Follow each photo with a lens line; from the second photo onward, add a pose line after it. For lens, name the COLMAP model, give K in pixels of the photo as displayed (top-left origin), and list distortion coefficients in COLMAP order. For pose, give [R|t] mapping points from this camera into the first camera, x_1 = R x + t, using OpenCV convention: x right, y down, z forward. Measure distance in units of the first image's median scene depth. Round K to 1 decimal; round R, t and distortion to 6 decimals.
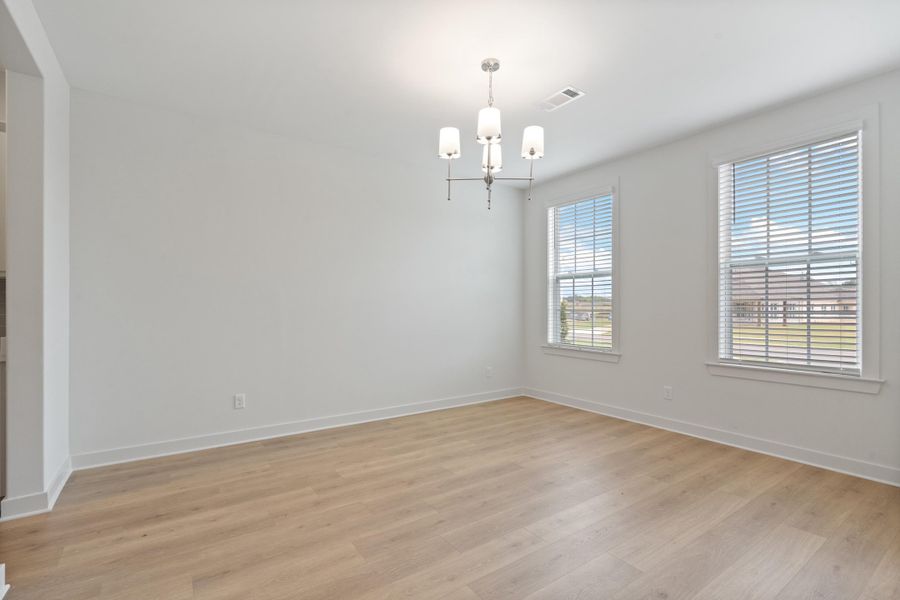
lens RADIAL K [[412.7, 0, 435.6], [0, 412.7, 305.3], [0, 0, 1]] dist [-0.002331, -0.000041]
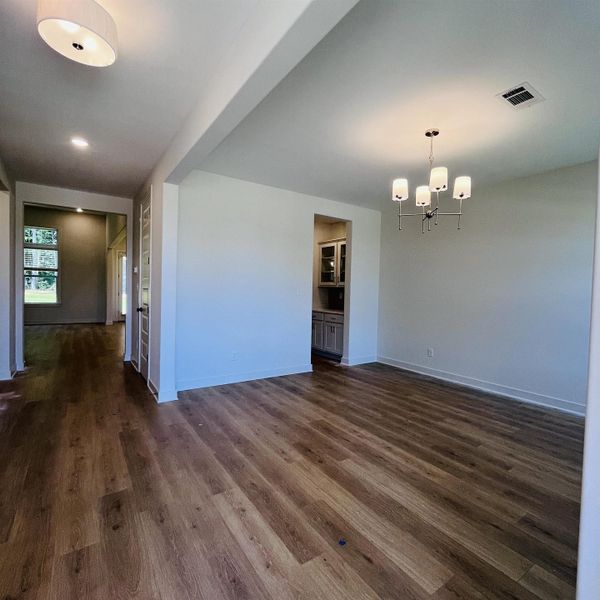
lens RADIAL K [[326.9, 0, 306.7], [0, 326.9, 298.6], [0, 0, 1]] dist [-0.001776, -0.000540]
pose [[0.013752, 0.024787, -0.999598, 1.223224], [-0.024229, 0.999407, 0.024449, -0.032850], [0.999612, 0.023884, 0.014344, 0.558107]]
